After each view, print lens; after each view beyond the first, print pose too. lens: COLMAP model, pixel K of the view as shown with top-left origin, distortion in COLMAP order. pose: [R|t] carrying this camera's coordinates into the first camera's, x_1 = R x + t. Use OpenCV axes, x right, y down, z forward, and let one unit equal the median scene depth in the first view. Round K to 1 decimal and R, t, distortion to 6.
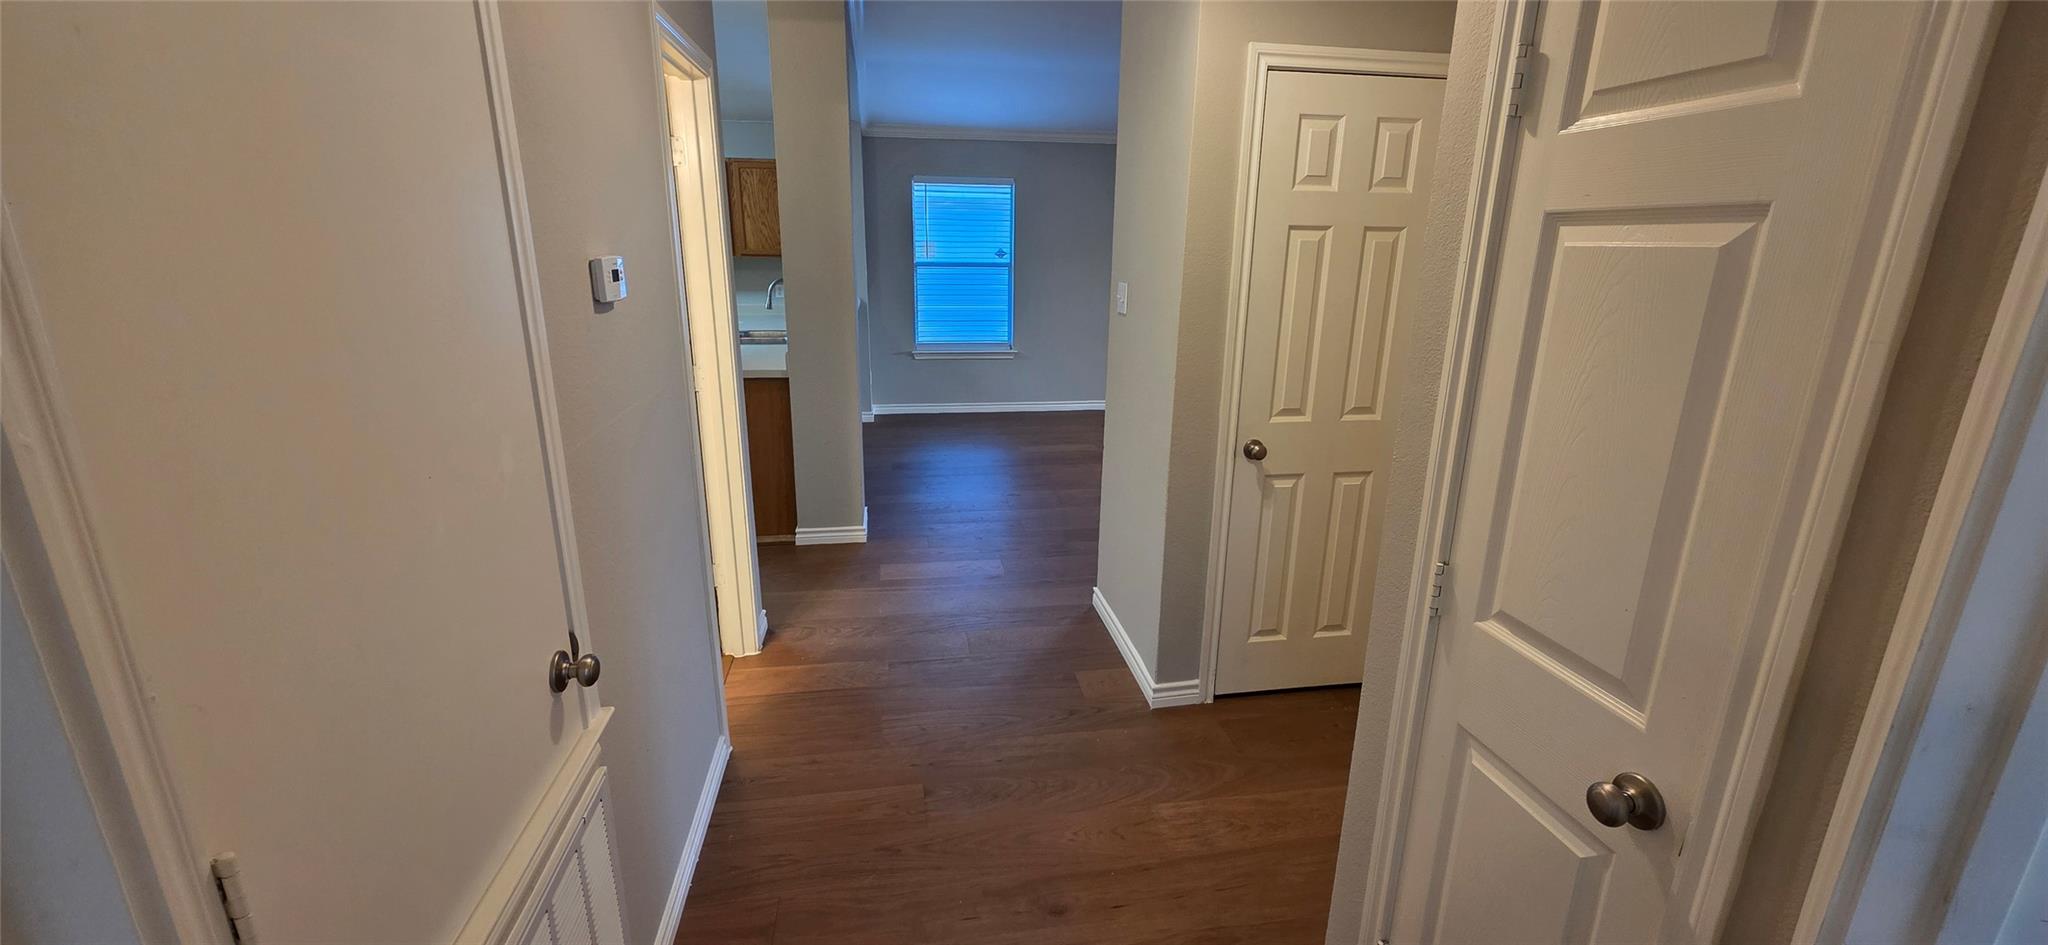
lens RADIAL K [[821.9, 0, 1026.0], [0, 821.9, 483.3], [0, 0, 1]] dist [0.000558, -0.000153]
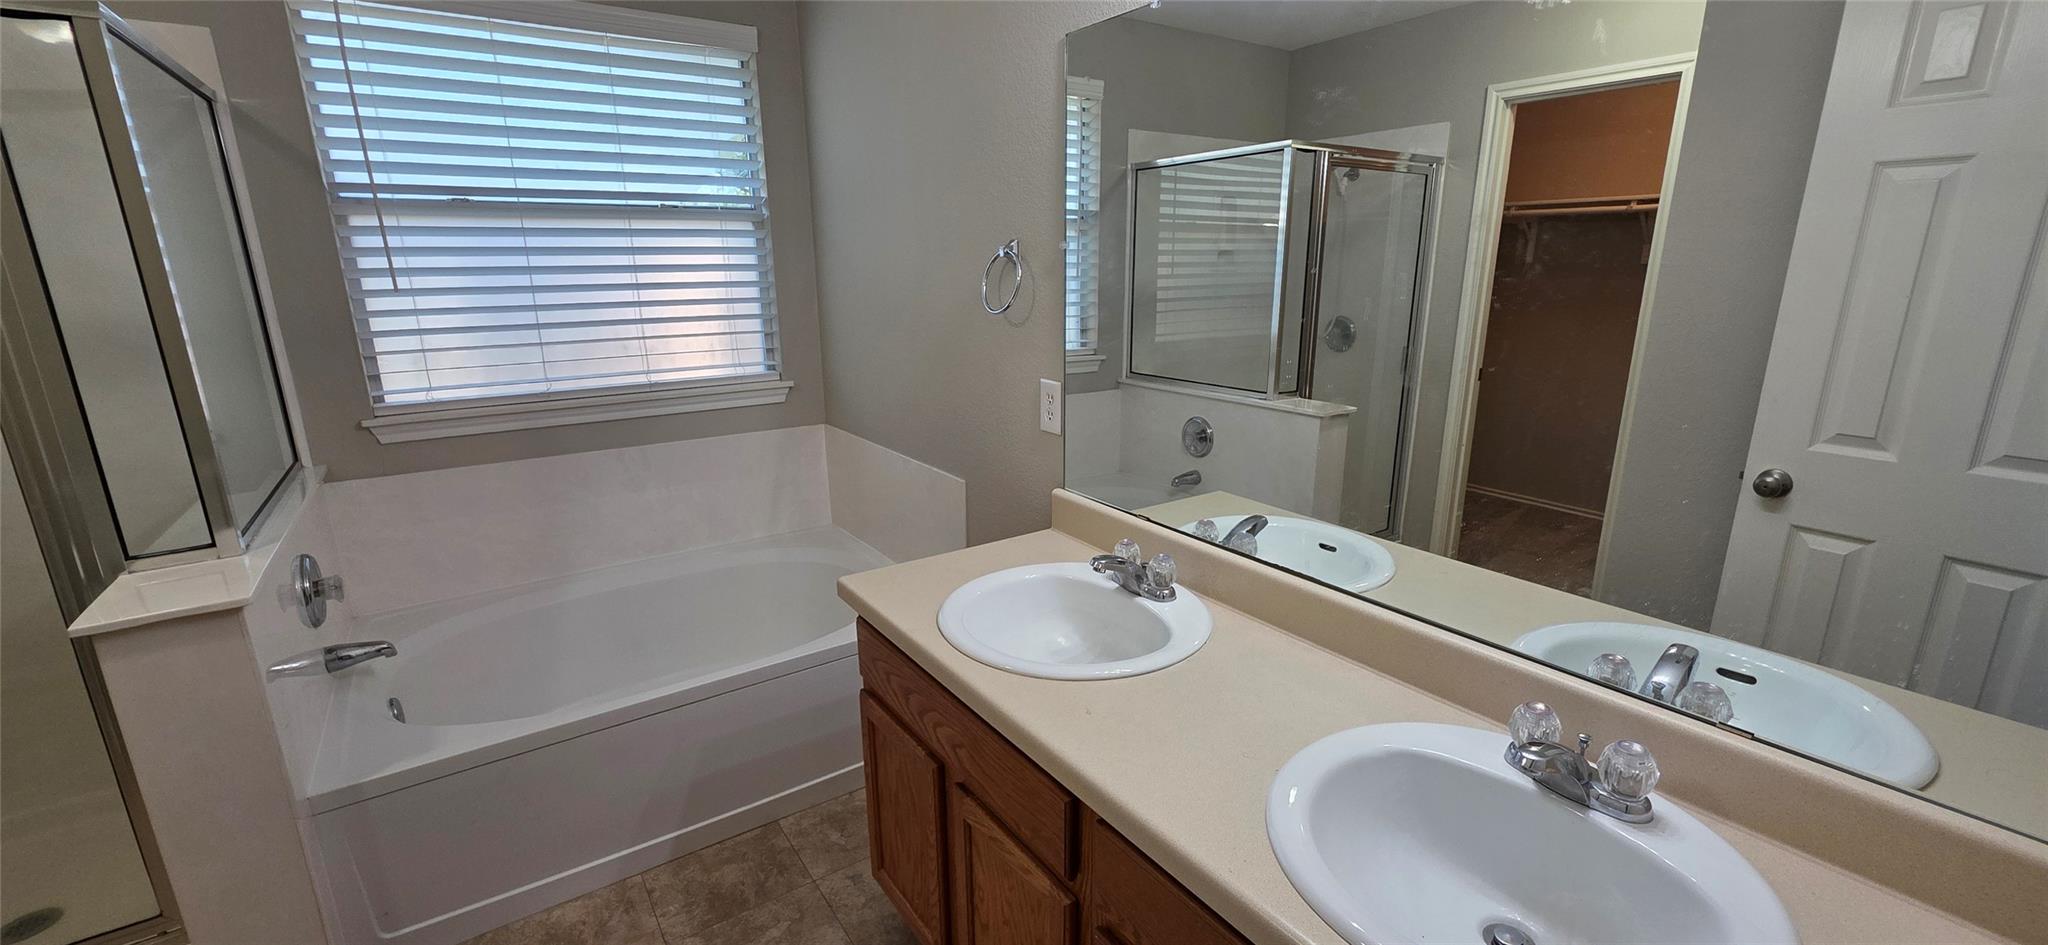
lens RADIAL K [[821.9, 0, 1026.0], [0, 821.9, 483.3], [0, 0, 1]] dist [0.000558, -0.000153]
pose [[0.410844, 0.225599, -0.883353, 0.640430], [-0.239243, 0.961624, 0.134318, 0.018282], [0.879756, 0.156152, 0.449050, 0.105798]]
